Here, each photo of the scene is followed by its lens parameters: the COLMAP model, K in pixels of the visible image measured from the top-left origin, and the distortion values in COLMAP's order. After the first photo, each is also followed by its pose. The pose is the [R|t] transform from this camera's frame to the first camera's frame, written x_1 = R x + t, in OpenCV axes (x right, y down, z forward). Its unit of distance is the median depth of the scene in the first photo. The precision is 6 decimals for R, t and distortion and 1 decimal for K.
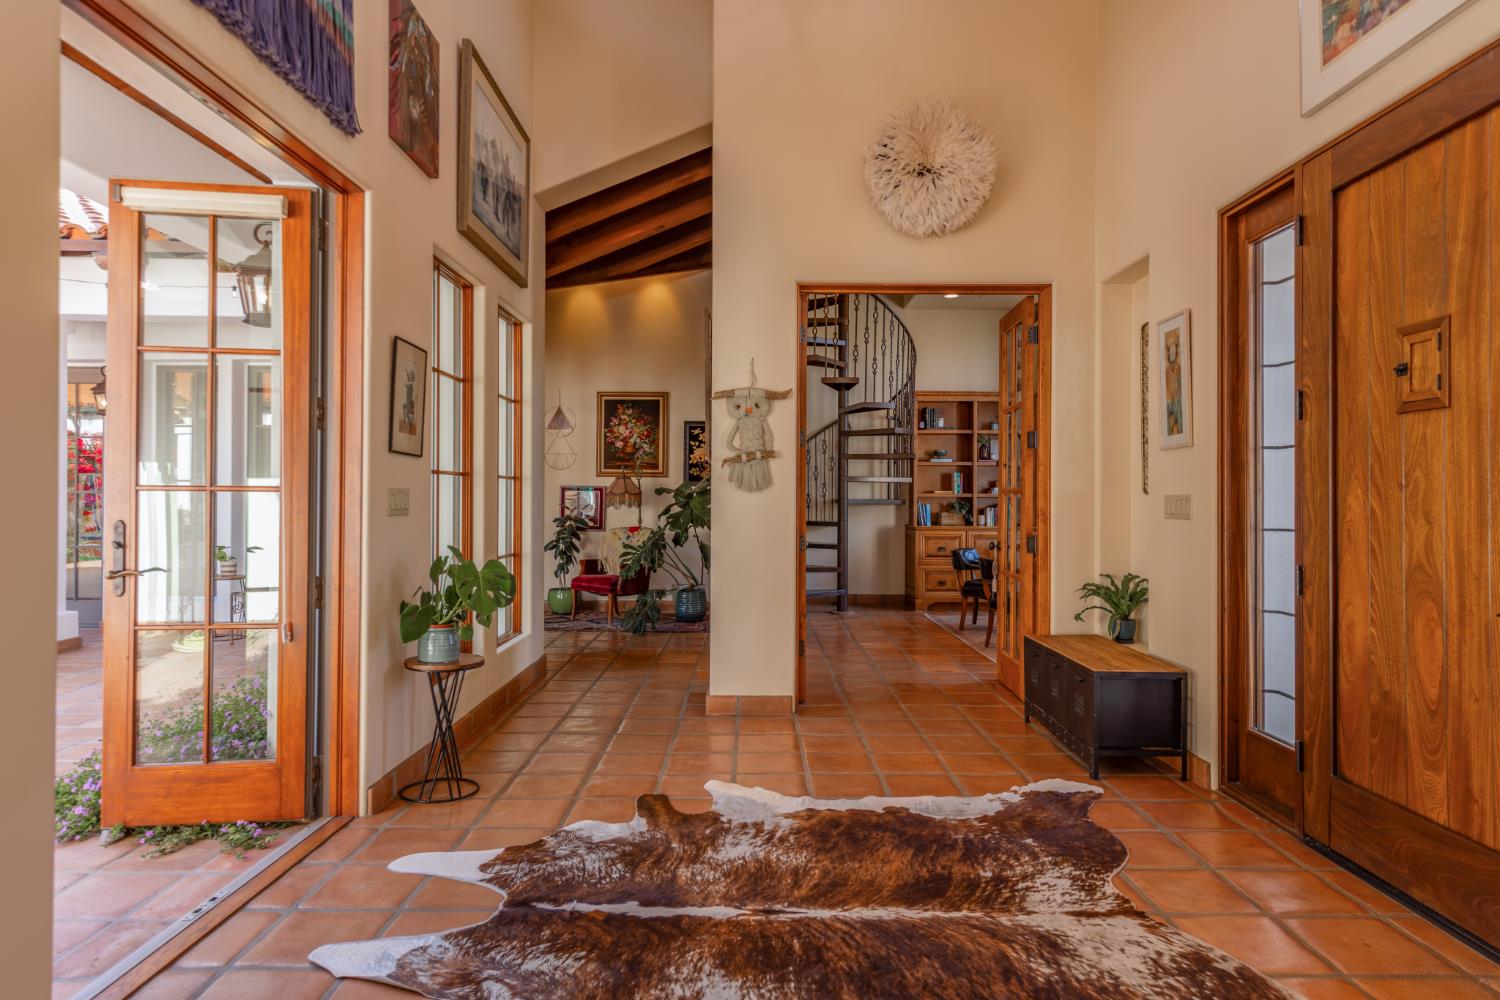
lens RADIAL K [[858.6, 0, 750.0], [0, 858.6, 500.0], [0, 0, 1]] dist [0.002880, 0.000761]
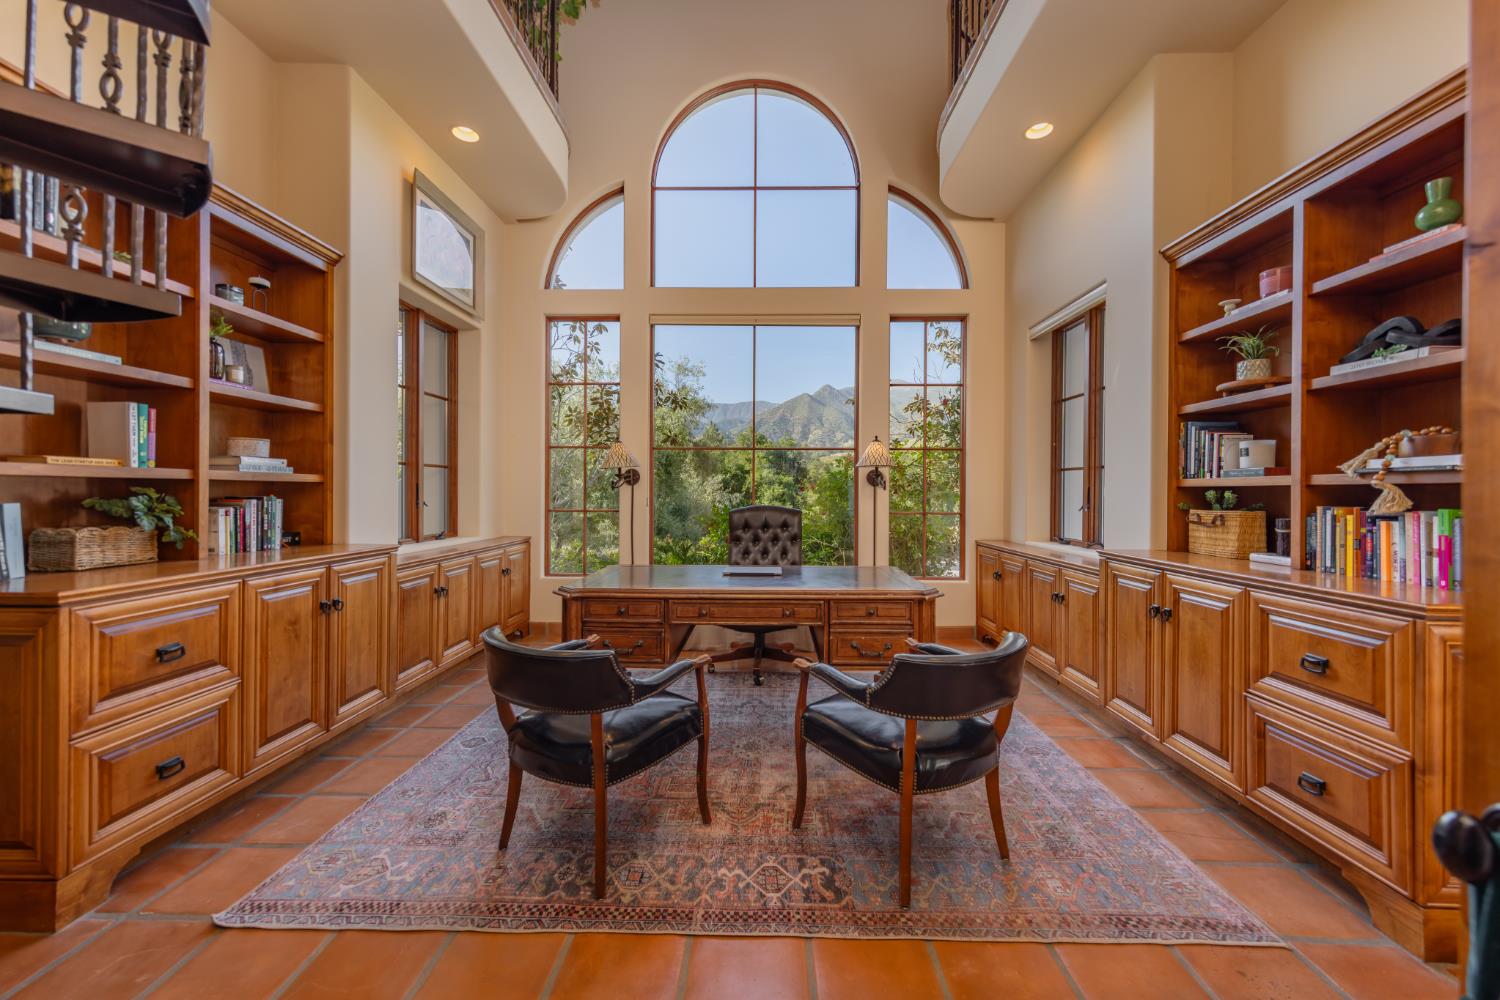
lens RADIAL K [[567.4, 0, 751.1], [0, 567.4, 493.2], [0, 0, 1]] dist [0.000893, -0.000074]
pose [[0.015469, -0.006739, 0.999858, 0.031665], [-0.004250, 0.999968, 0.006806, -0.000136], [-0.999871, -0.004354, 0.015440, 0.769192]]
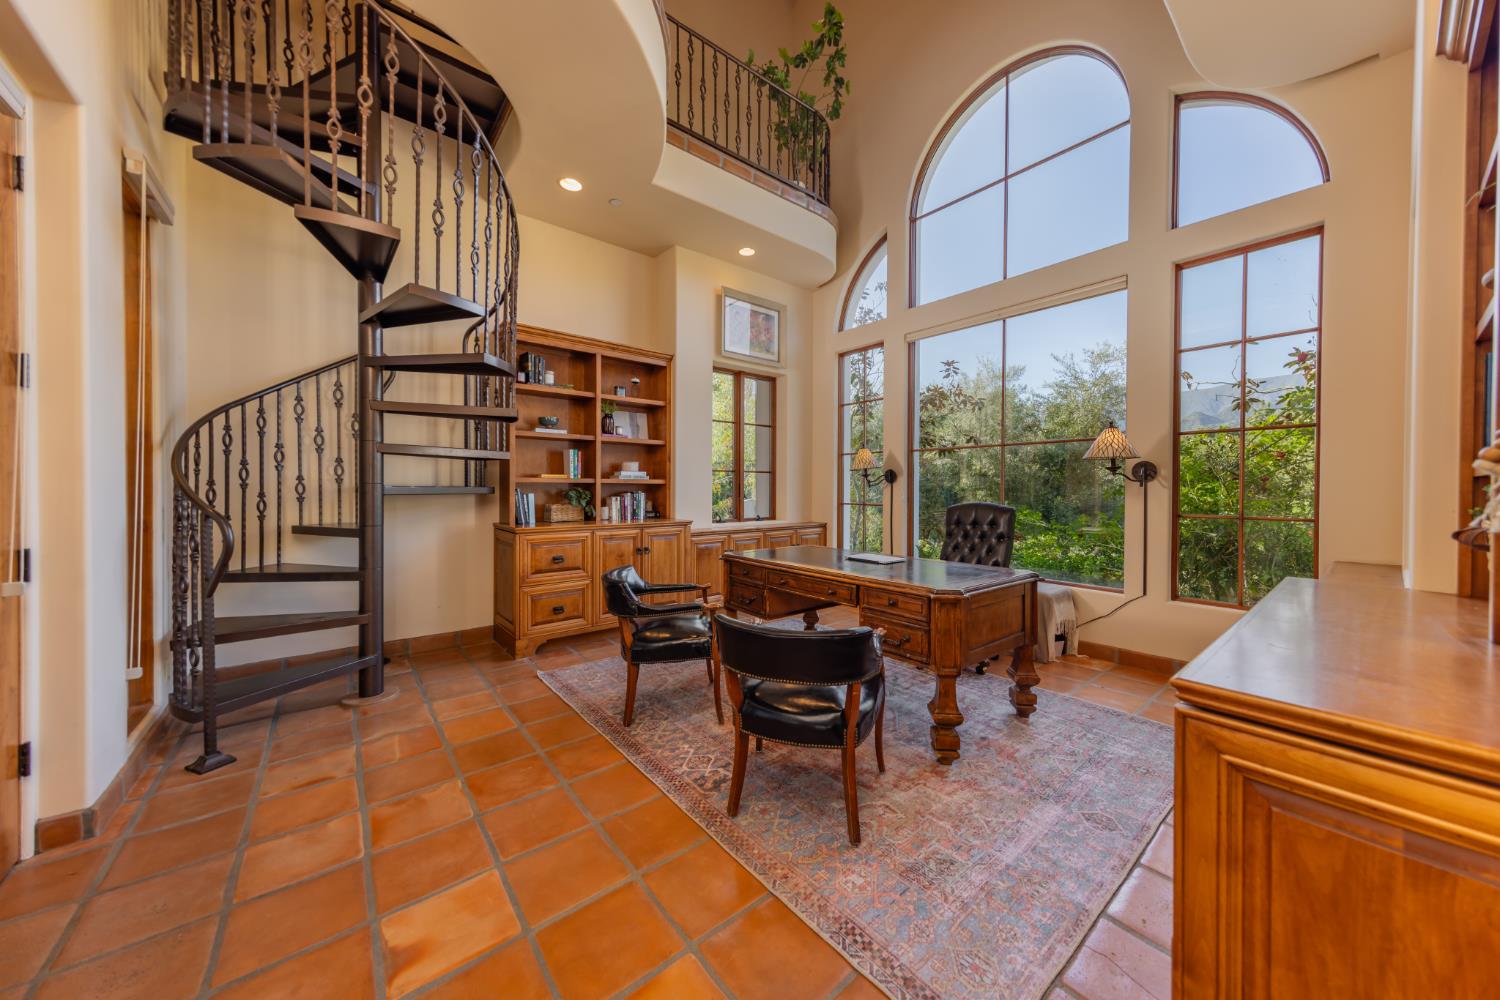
lens RADIAL K [[512.3, 0, 756.3], [0, 512.3, 487.5], [0, 0, 1]] dist [0.008652, 0.000020]
pose [[0.770512, -0.001887, 0.637423, 0.084531], [0.001314, 0.999998, 0.001372, 0.000081], [-0.637424, -0.000220, 0.770513, 0.570803]]
